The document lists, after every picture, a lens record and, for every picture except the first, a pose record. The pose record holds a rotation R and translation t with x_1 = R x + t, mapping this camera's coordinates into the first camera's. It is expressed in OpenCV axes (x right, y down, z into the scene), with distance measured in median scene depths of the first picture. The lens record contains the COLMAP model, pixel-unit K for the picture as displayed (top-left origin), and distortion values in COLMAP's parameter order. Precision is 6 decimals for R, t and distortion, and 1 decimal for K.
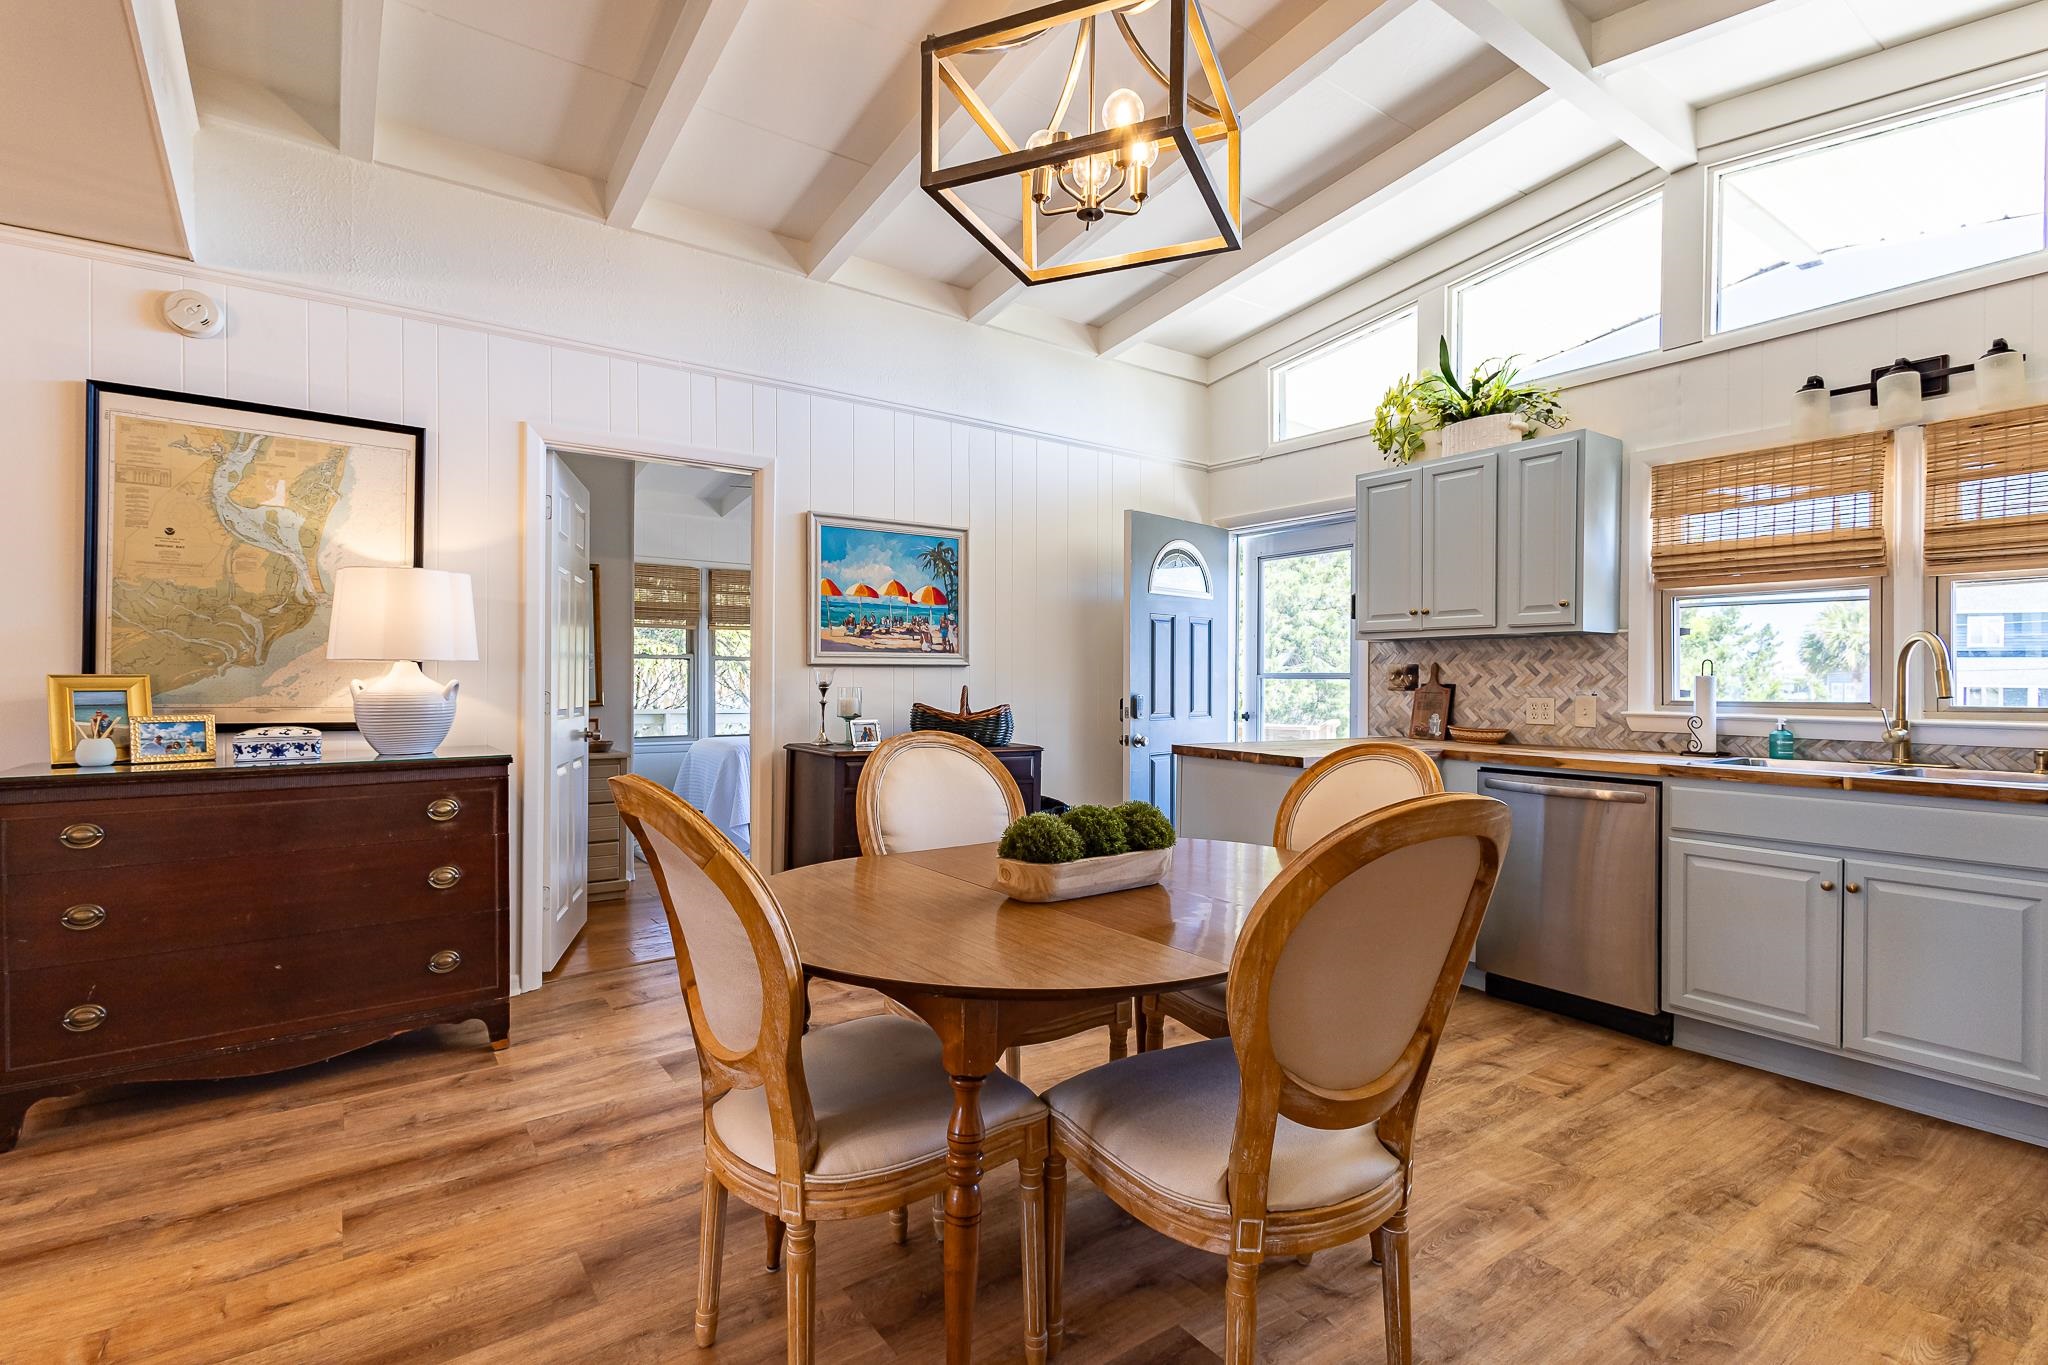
lens RADIAL K [[956.5, 0, 1002.5], [0, 956.5, 683.3], [0, 0, 1]] dist [0.022915, -0.005972]
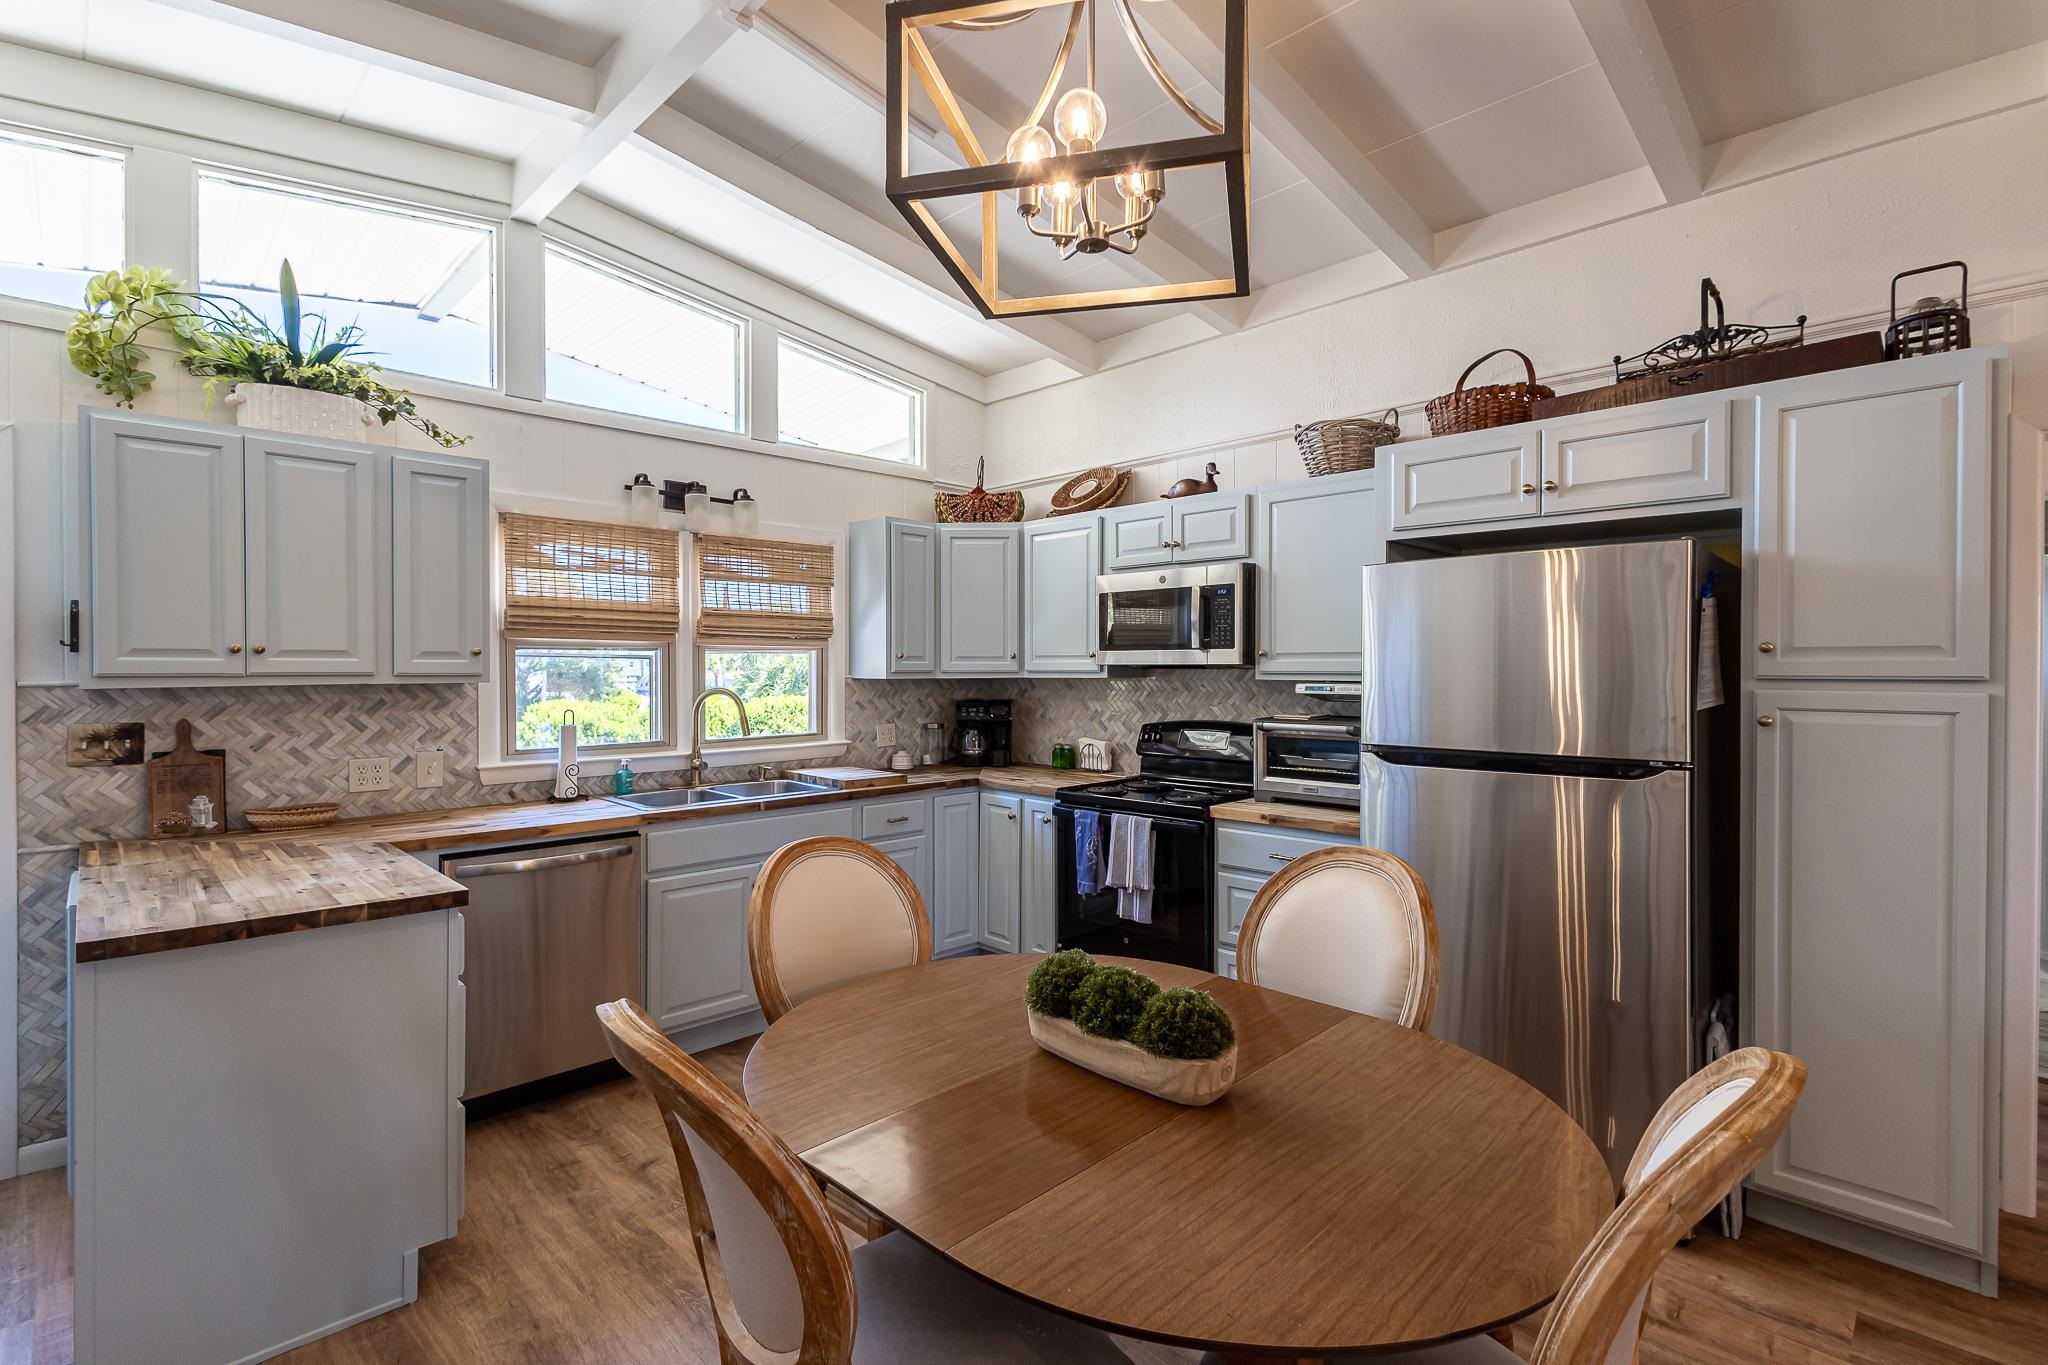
lens RADIAL K [[956.5, 0, 1034.6], [0, 956.5, 676.9], [0, 0, 1]] dist [0.022915, -0.005972]
pose [[-0.180478, -0.017361, 0.983426, -0.402929], [0.001297, 0.999839, 0.017889, -0.079138], [-0.983578, 0.004504, -0.180427, 0.690826]]
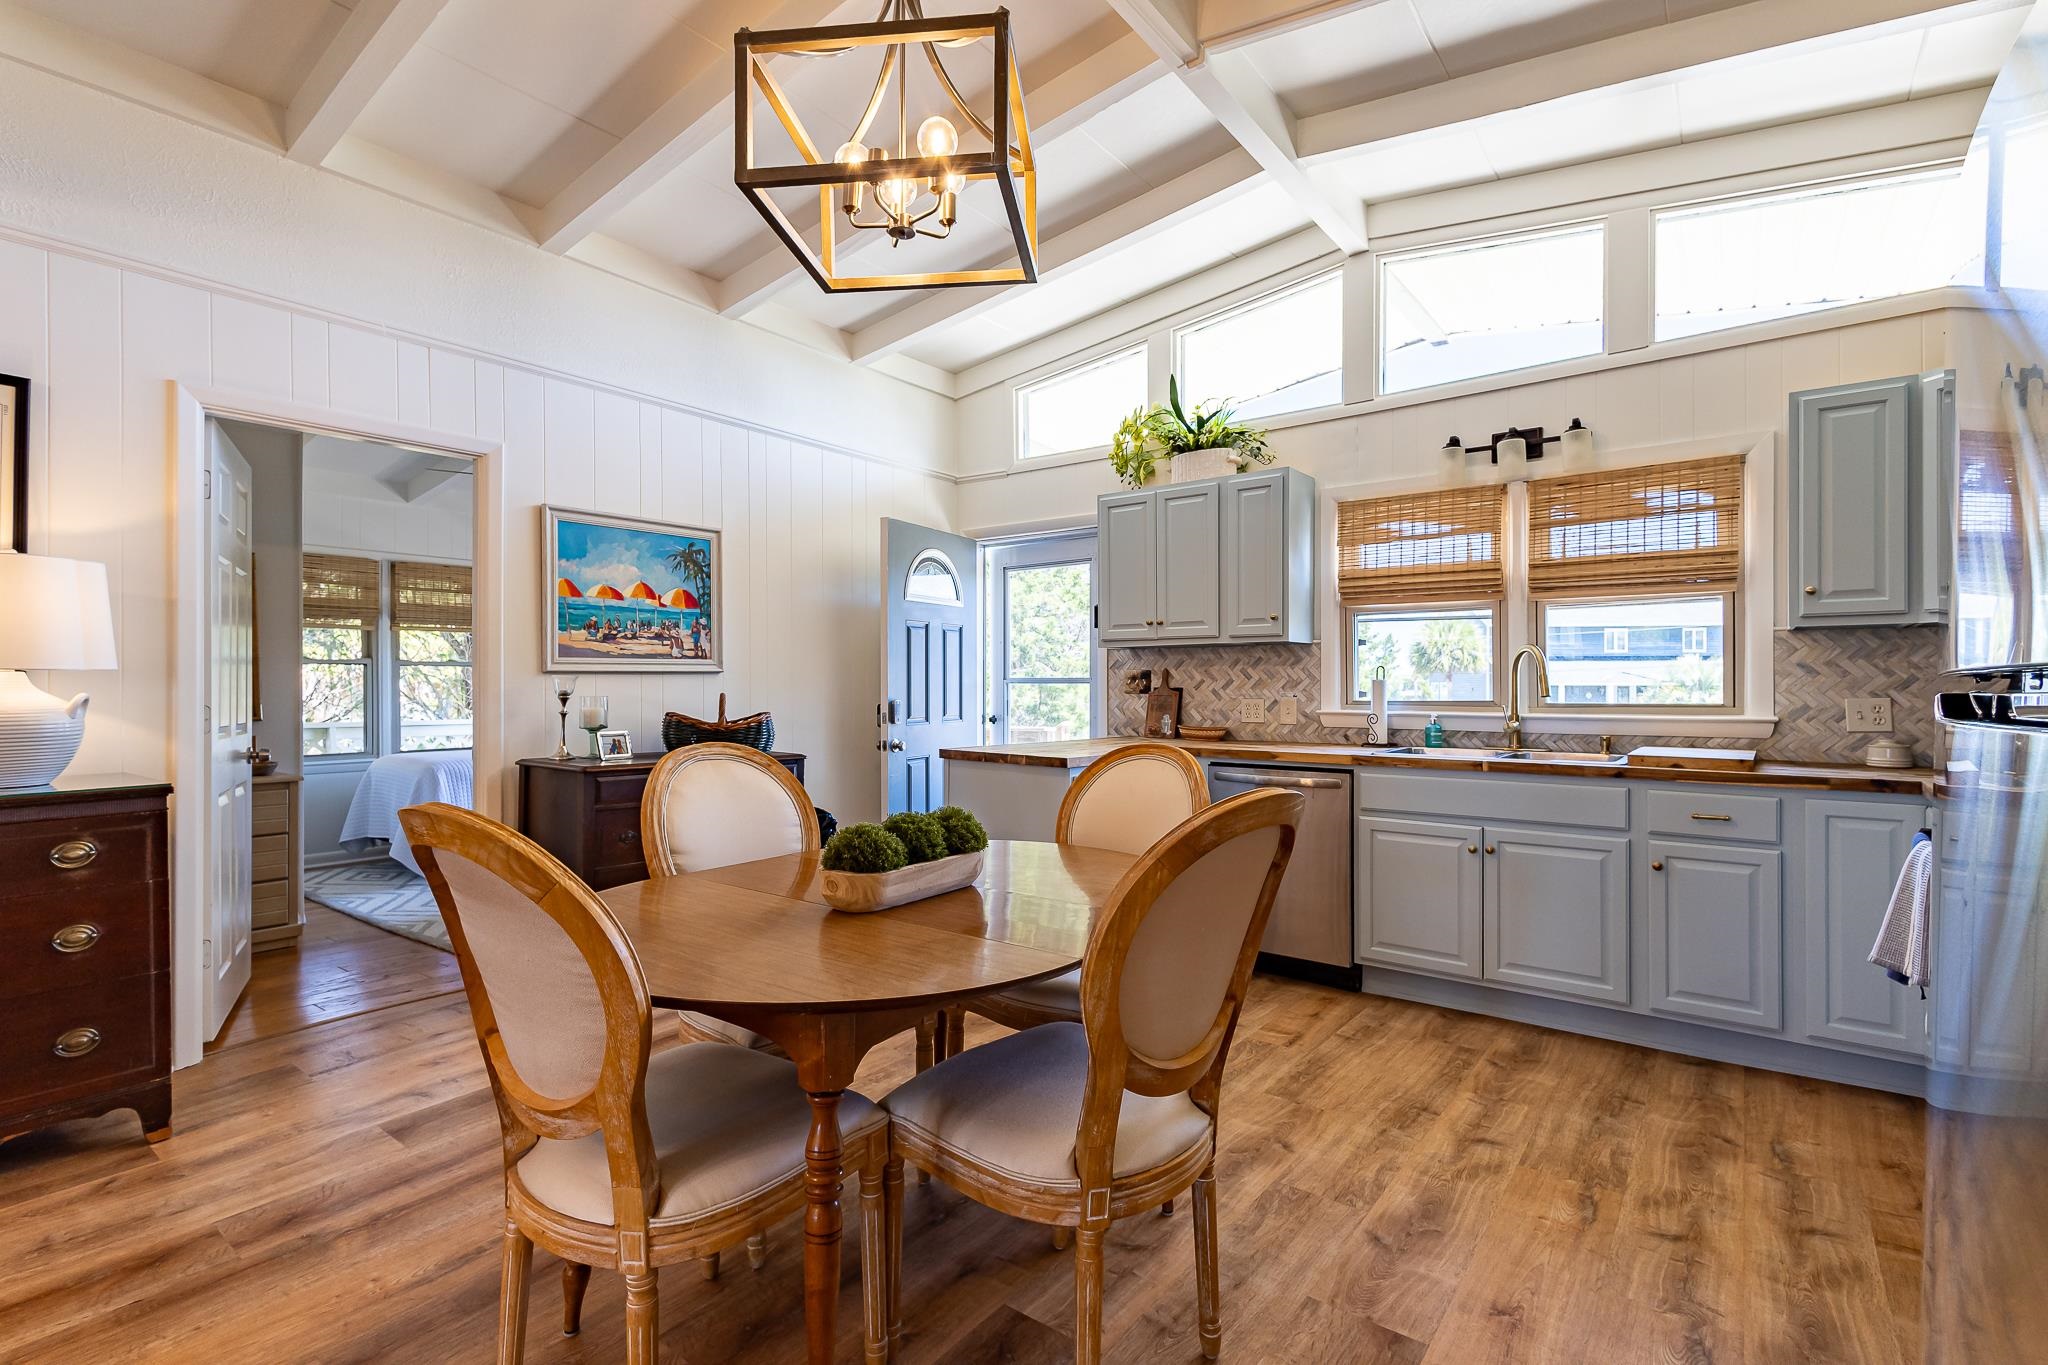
lens RADIAL K [[956.5, 0, 996.9], [0, 956.5, 684.4], [0, 0, 1]] dist [0.022915, -0.005972]
pose [[0.957960, -0.007099, 0.286813, -0.067510], [0.007545, 0.999971, -0.000448, -0.004984], [-0.286801, 0.002593, 0.957987, -0.002413]]
